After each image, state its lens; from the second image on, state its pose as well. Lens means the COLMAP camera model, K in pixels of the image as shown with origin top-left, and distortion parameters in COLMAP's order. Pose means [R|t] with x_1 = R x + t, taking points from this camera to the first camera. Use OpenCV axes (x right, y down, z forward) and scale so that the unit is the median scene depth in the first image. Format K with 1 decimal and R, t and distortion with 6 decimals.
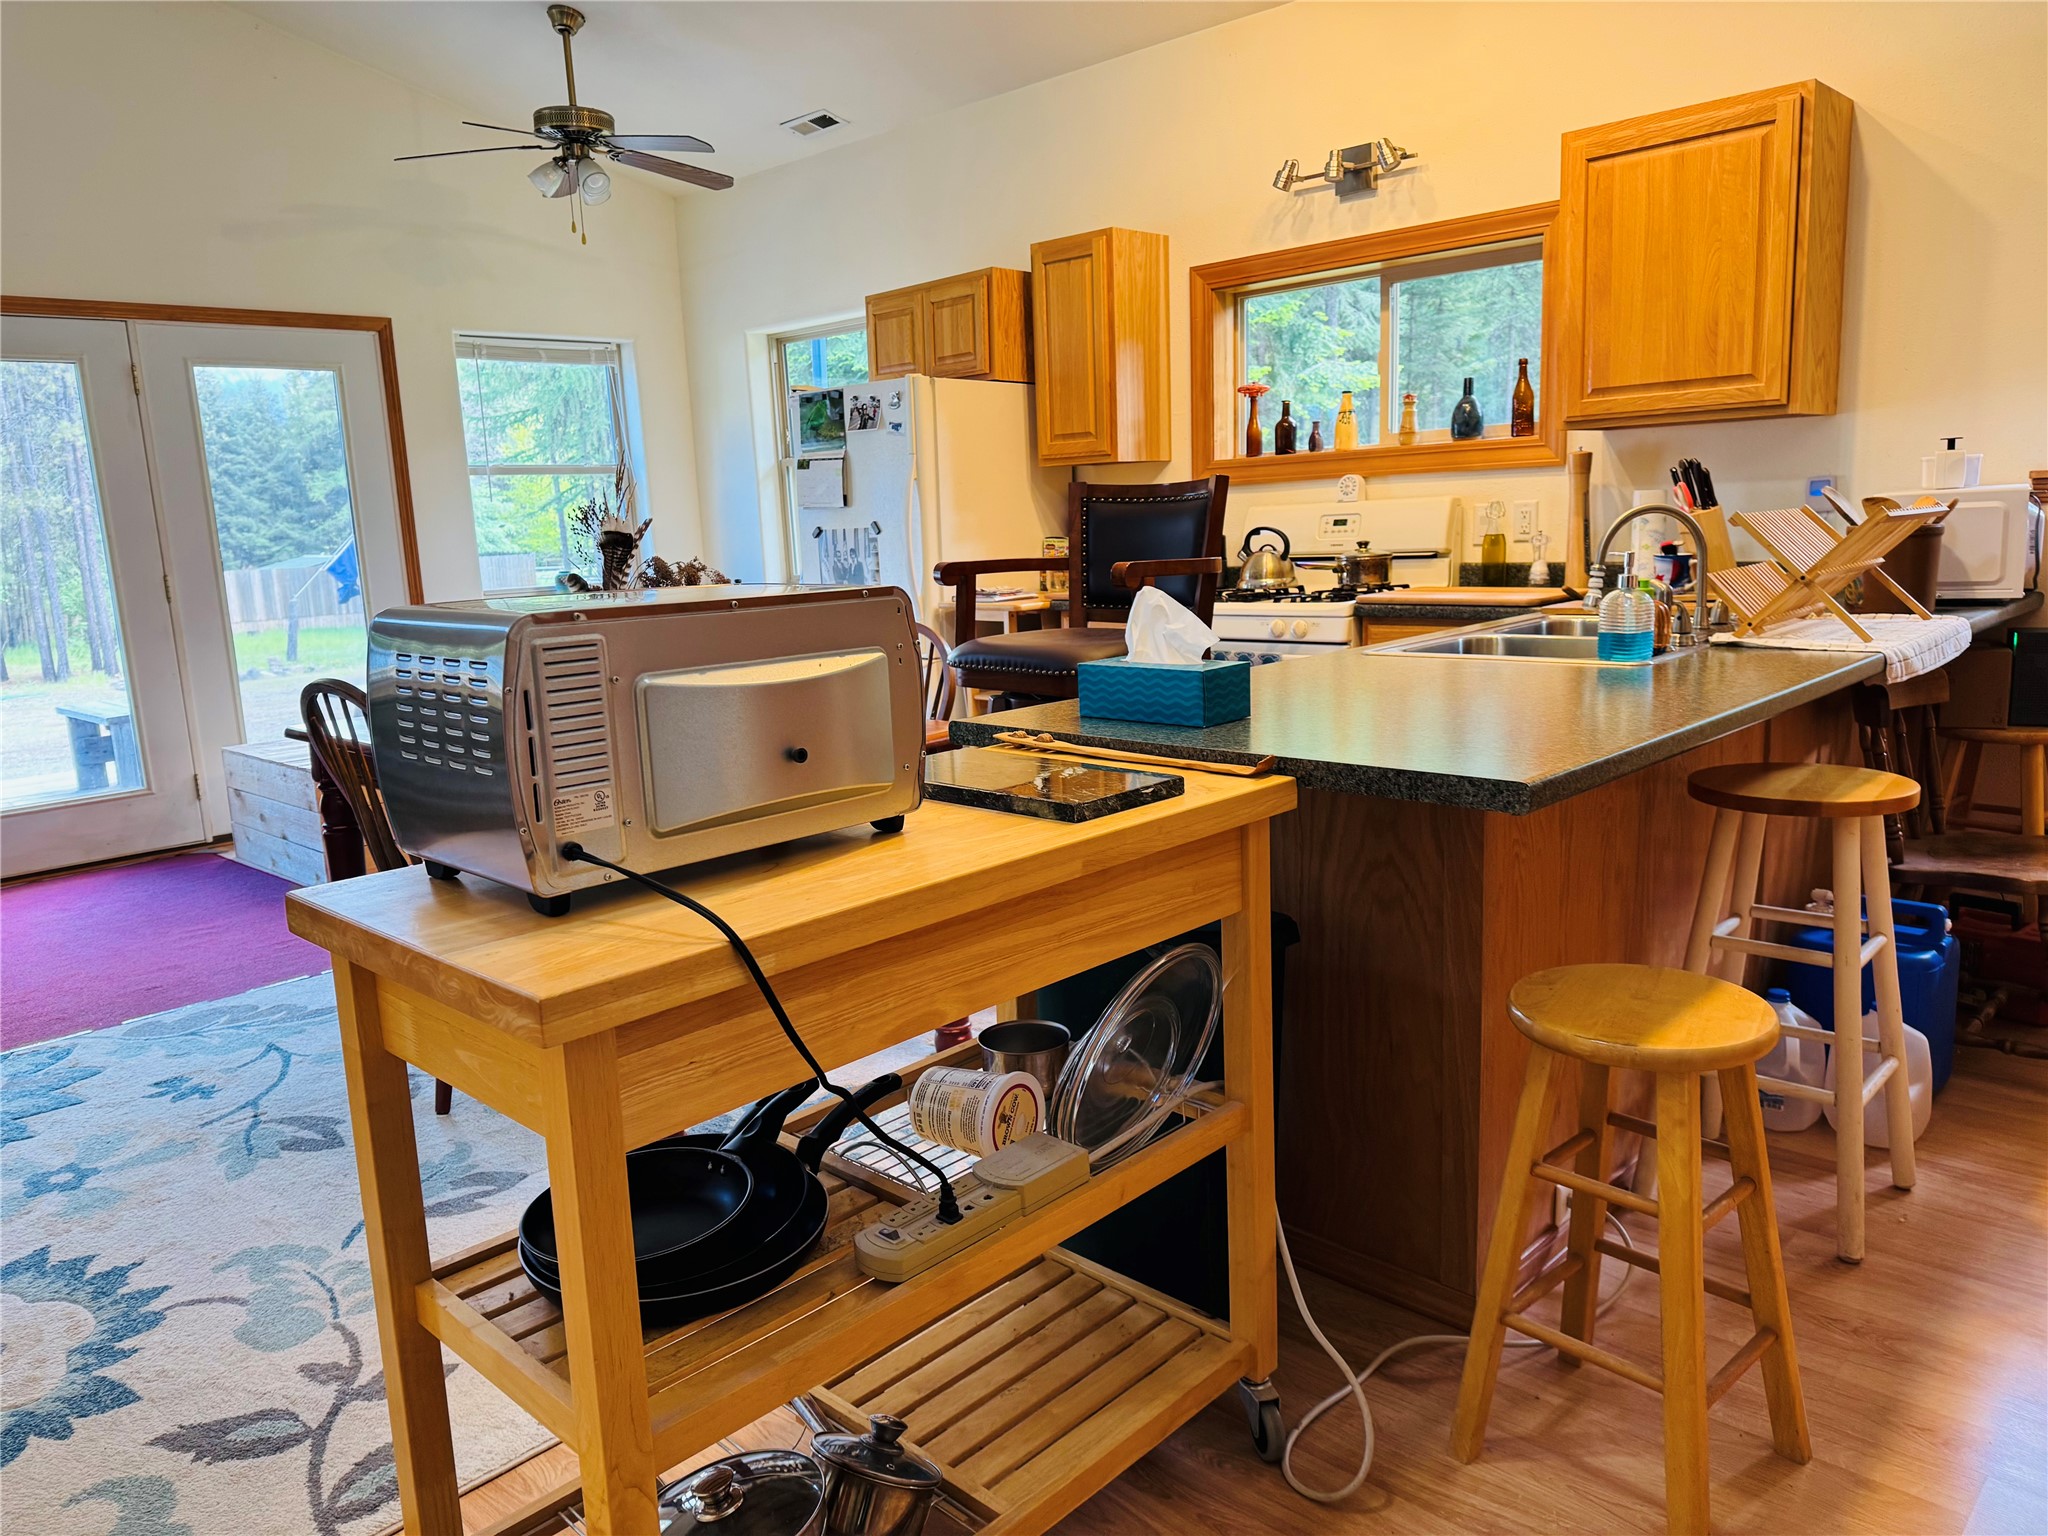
lens RADIAL K [[1442.7, 0, 1024.0], [0, 1442.7, 768.0], [0, 0, 1]] dist [0.040269, -0.001676]
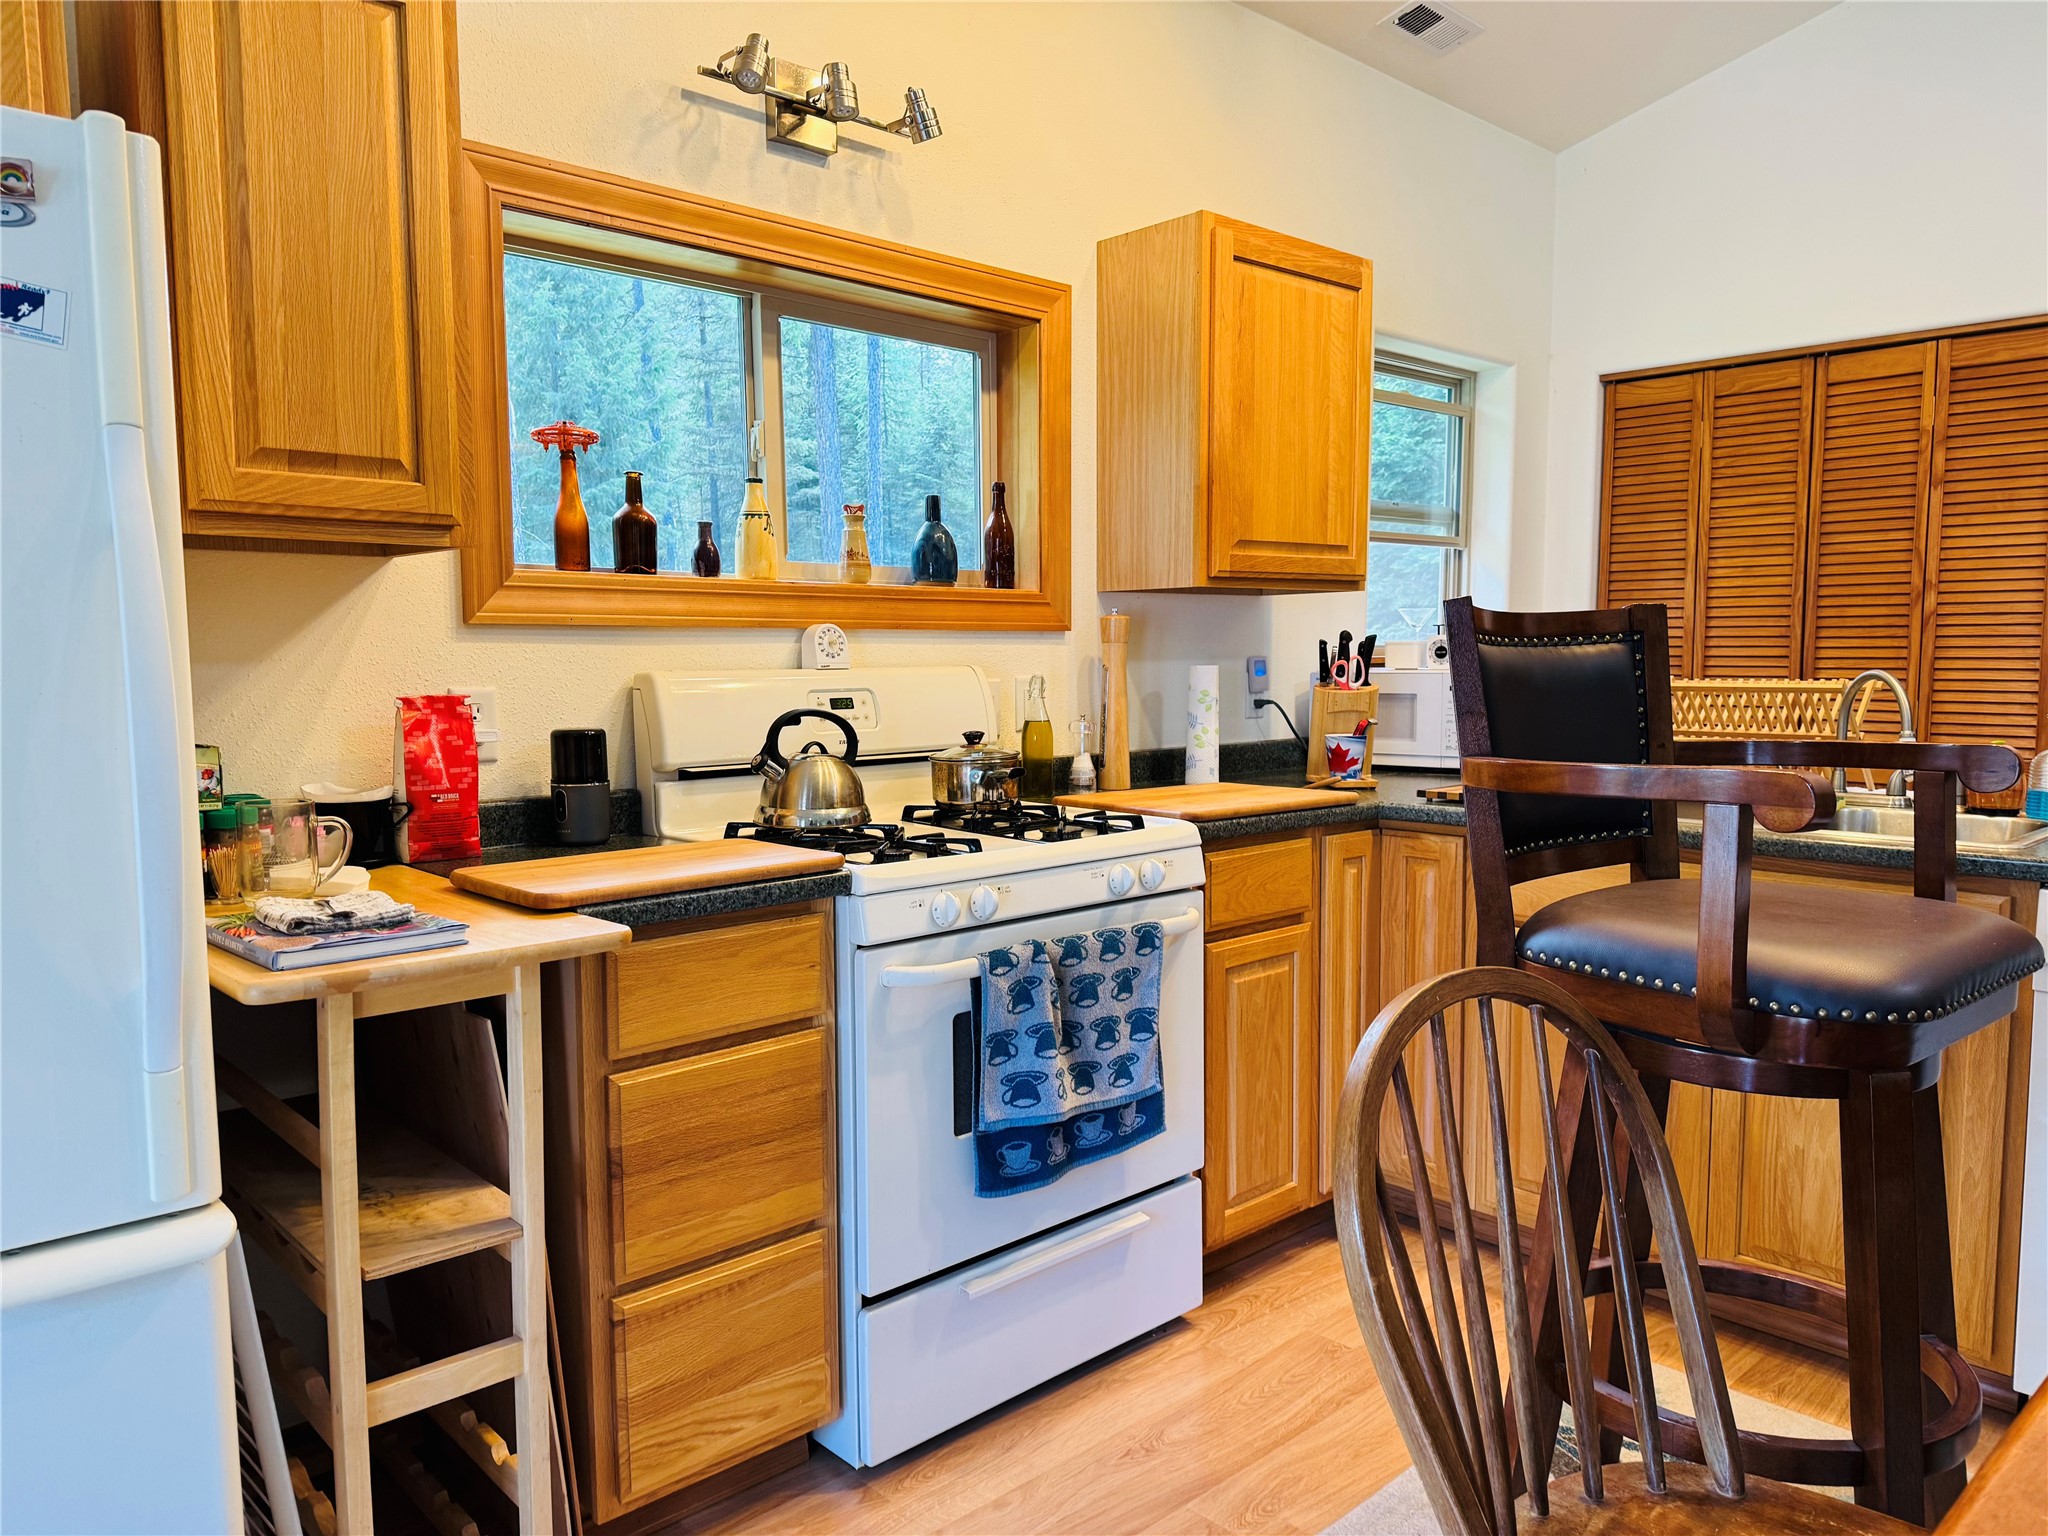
lens RADIAL K [[1442.7, 0, 1024.0], [0, 1442.7, 768.0], [0, 0, 1]] dist [0.040269, -0.001676]
pose [[0.048433, -0.035318, 0.998202, -0.345802], [0.183972, 0.982592, 0.025839, -0.144792], [-0.981738, 0.182390, 0.054087, 0.896767]]
